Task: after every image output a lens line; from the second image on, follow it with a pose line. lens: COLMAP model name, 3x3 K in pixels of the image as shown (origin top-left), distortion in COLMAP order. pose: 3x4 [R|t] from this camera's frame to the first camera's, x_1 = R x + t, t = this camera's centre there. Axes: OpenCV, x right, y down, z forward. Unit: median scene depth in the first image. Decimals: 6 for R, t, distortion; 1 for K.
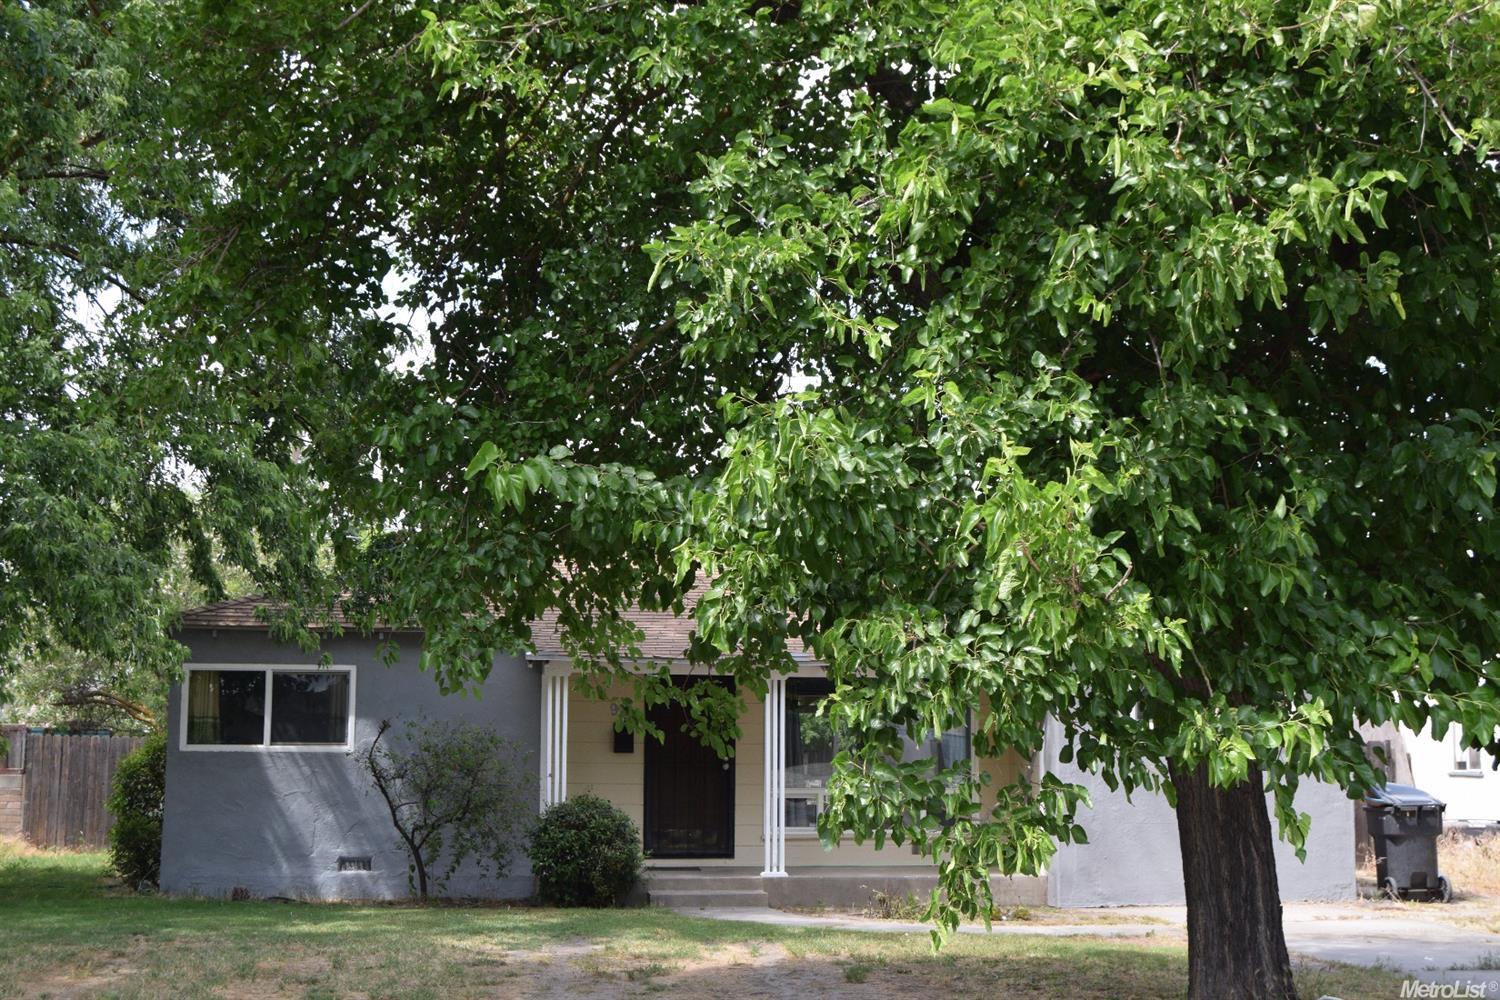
lens RADIAL K [[1864.6, 0, 750.0], [0, 1864.6, 500.0], [0, 0, 1]] dist [-0.031213, 0.004233]
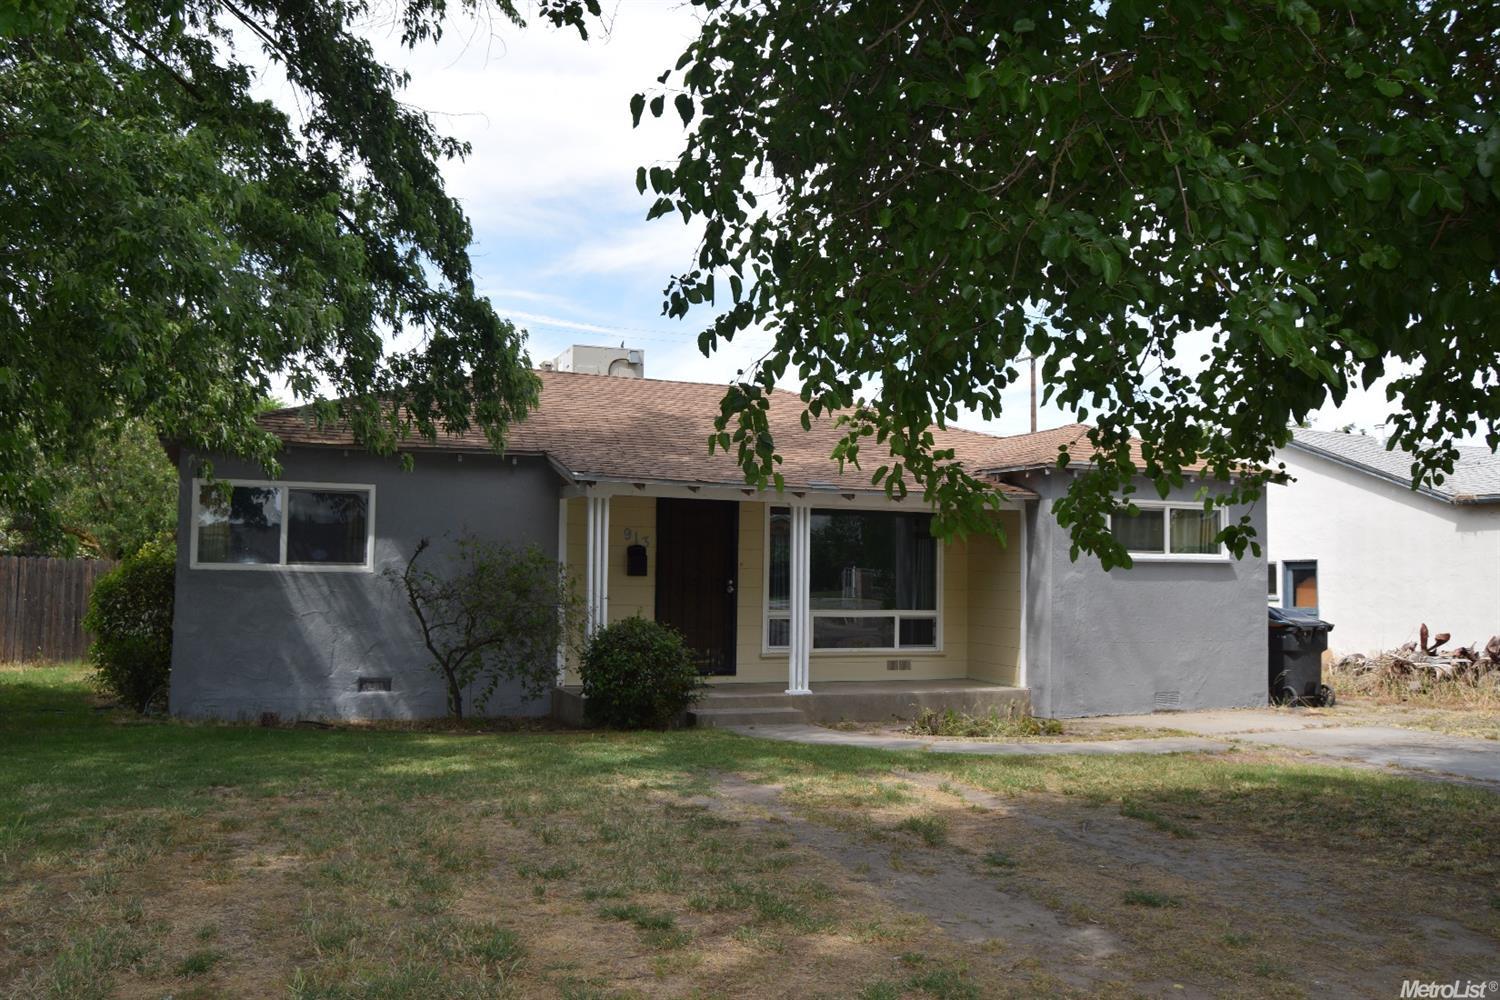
lens RADIAL K [[1266.6, 0, 750.0], [0, 1266.6, 500.0], [0, 0, 1]] dist [-0.057390, -0.001973]
pose [[0.976060, 0.021841, 0.216403, -0.165002], [-0.036373, 0.997325, 0.063396, 0.048029], [-0.214439, -0.069750, 0.974244, 0.311805]]
